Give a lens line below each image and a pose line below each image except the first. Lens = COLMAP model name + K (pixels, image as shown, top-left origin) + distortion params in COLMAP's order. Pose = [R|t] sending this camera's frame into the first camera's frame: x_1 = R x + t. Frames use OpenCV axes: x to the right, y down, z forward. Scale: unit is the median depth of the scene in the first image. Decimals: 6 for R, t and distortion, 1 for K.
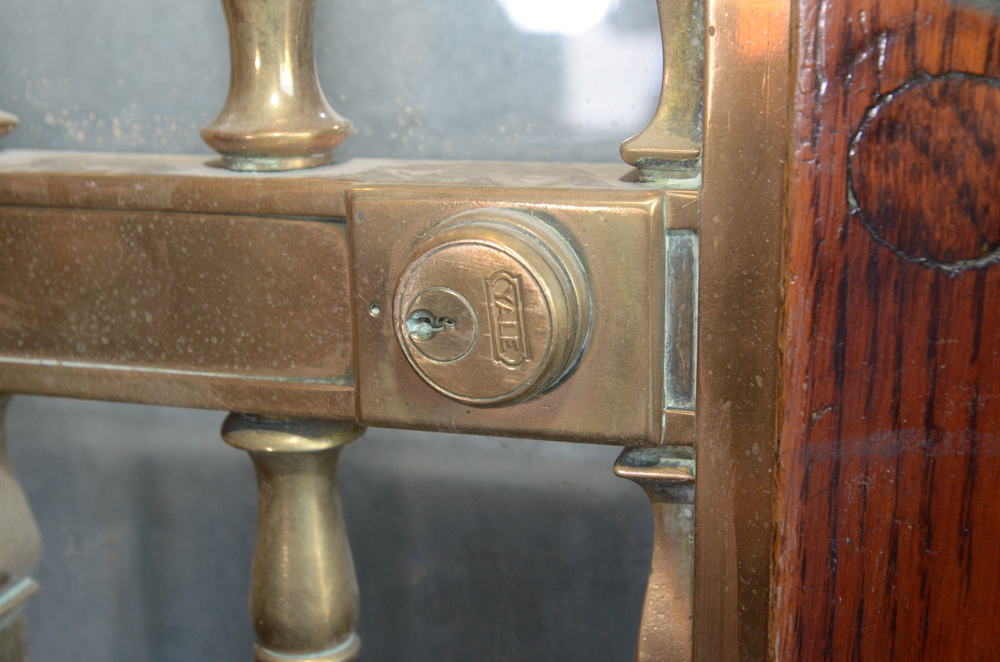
lens RADIAL K [[1442.0, 0, 501.3], [0, 1442.0, 334.3], [0, 0, 1]] dist [0.005797, 0.000000]
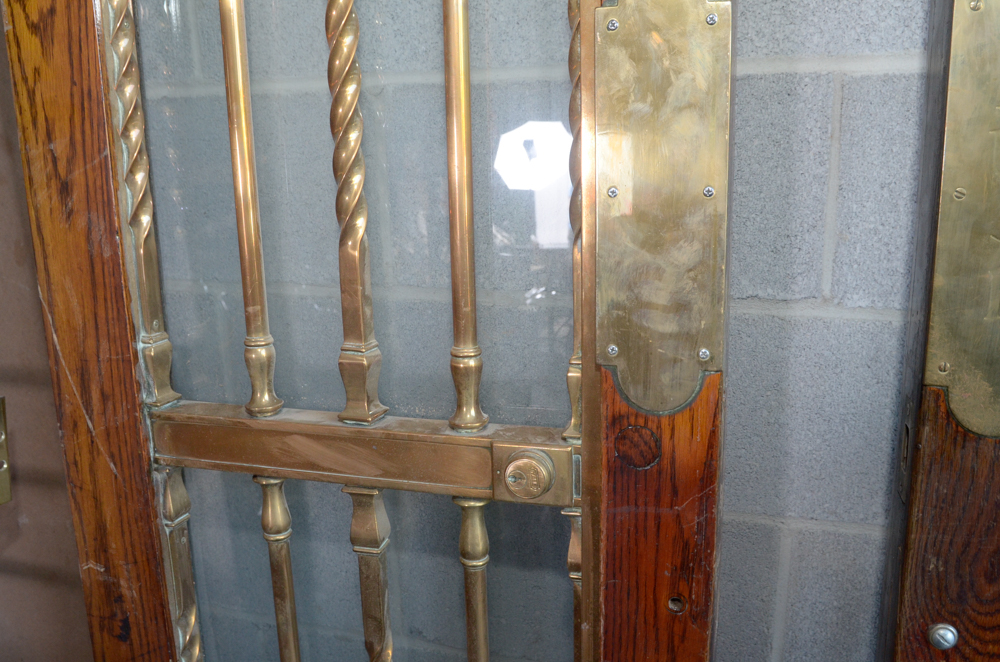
lens RADIAL K [[844.7, 0, 507.2], [0, 844.7, 336.9], [0, 0, 1]] dist [-0.072215, 0.029225]
pose [[0.999809, -0.010201, 0.016697, -0.105903], [0.010687, 0.999514, -0.029299, -0.338295], [-0.016390, 0.029472, 0.999431, -1.371167]]
